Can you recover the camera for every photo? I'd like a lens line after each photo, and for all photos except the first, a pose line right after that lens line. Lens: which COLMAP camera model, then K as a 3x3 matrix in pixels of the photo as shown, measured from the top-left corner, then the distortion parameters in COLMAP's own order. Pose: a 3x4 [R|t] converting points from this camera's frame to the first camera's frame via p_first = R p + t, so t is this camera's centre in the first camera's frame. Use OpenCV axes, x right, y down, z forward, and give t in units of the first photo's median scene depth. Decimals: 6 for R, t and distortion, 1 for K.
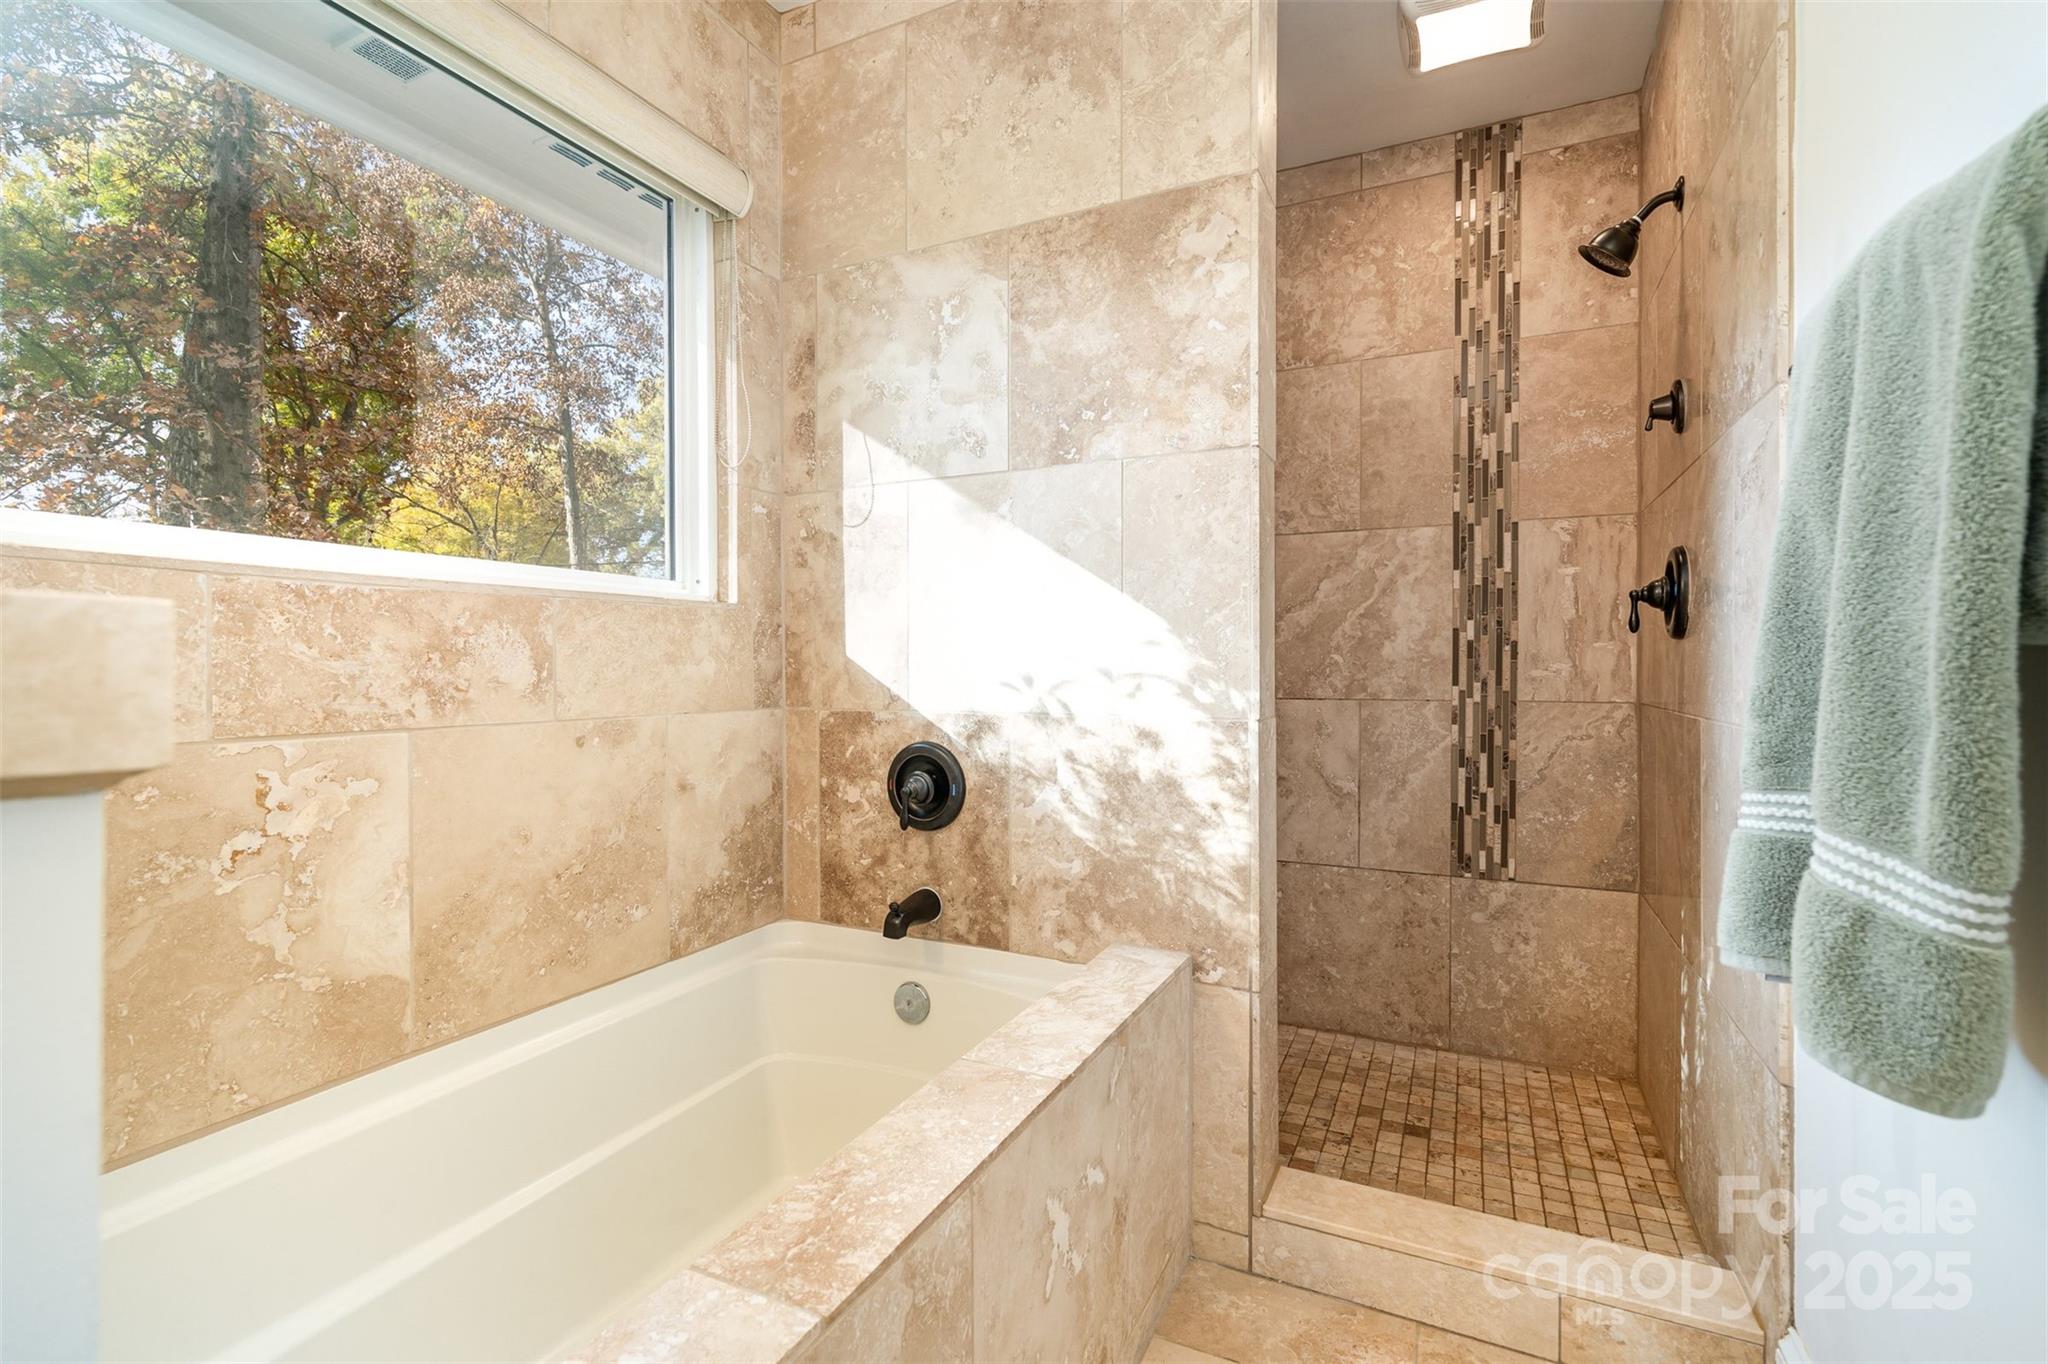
lens RADIAL K [[929.0, 0, 1027.5], [0, 929.0, 673.4], [0, 0, 1]] dist [-0.004480, 0.001462]
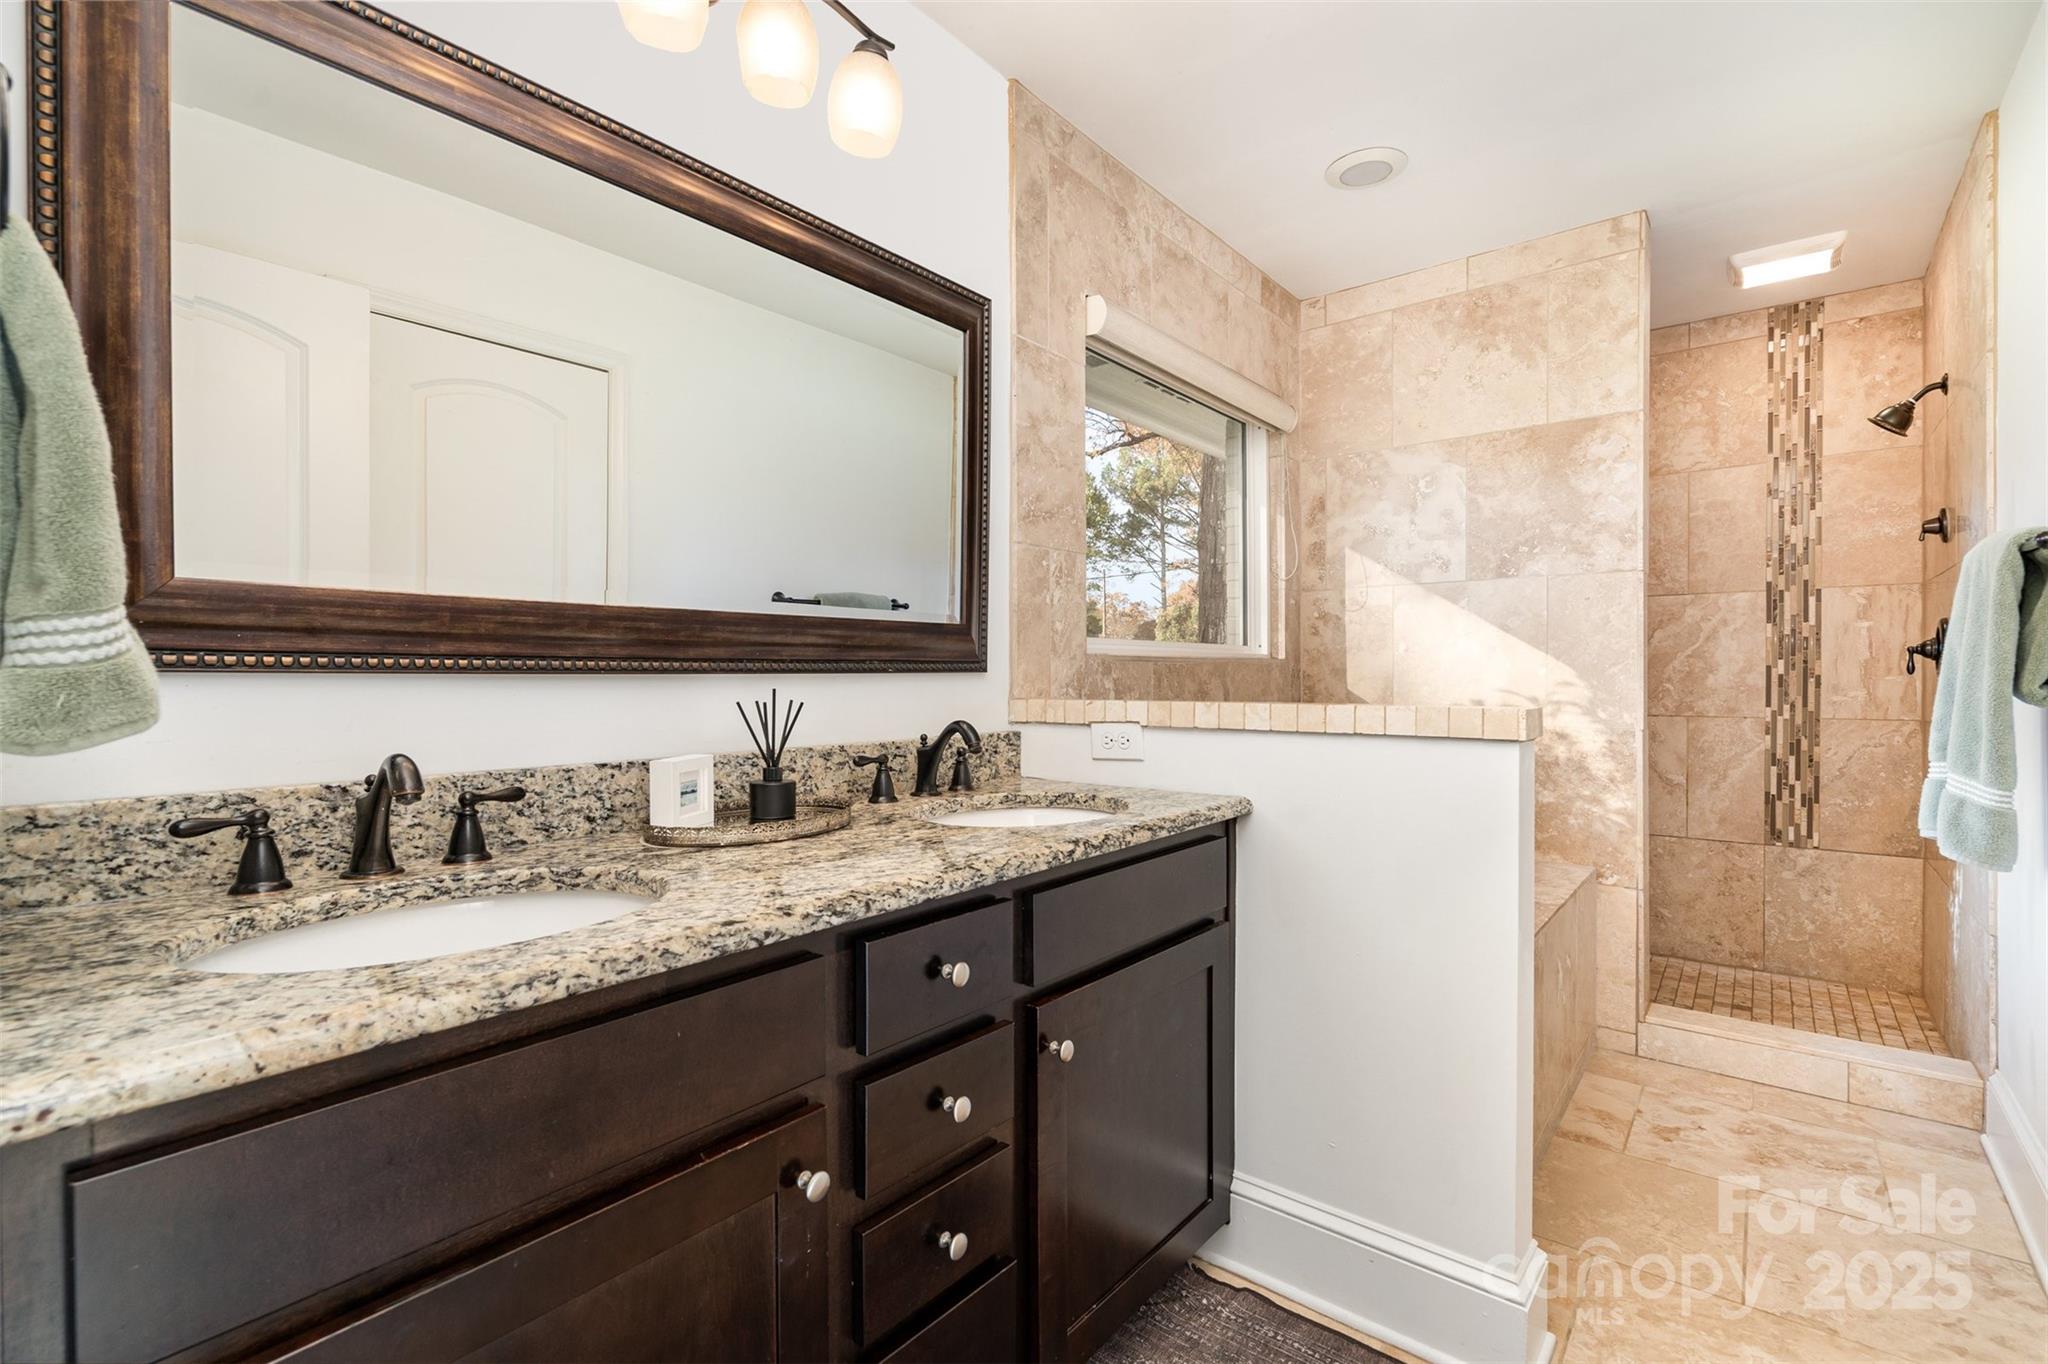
lens RADIAL K [[929.0, 0, 1022.0], [0, 929.0, 683.3], [0, 0, 1]] dist [-0.004480, 0.001462]
pose [[0.974080, -0.001937, -0.226194, -0.379372], [0.002325, 0.999996, 0.001446, -0.032669], [0.226190, -0.001934, 0.974081, -0.730789]]
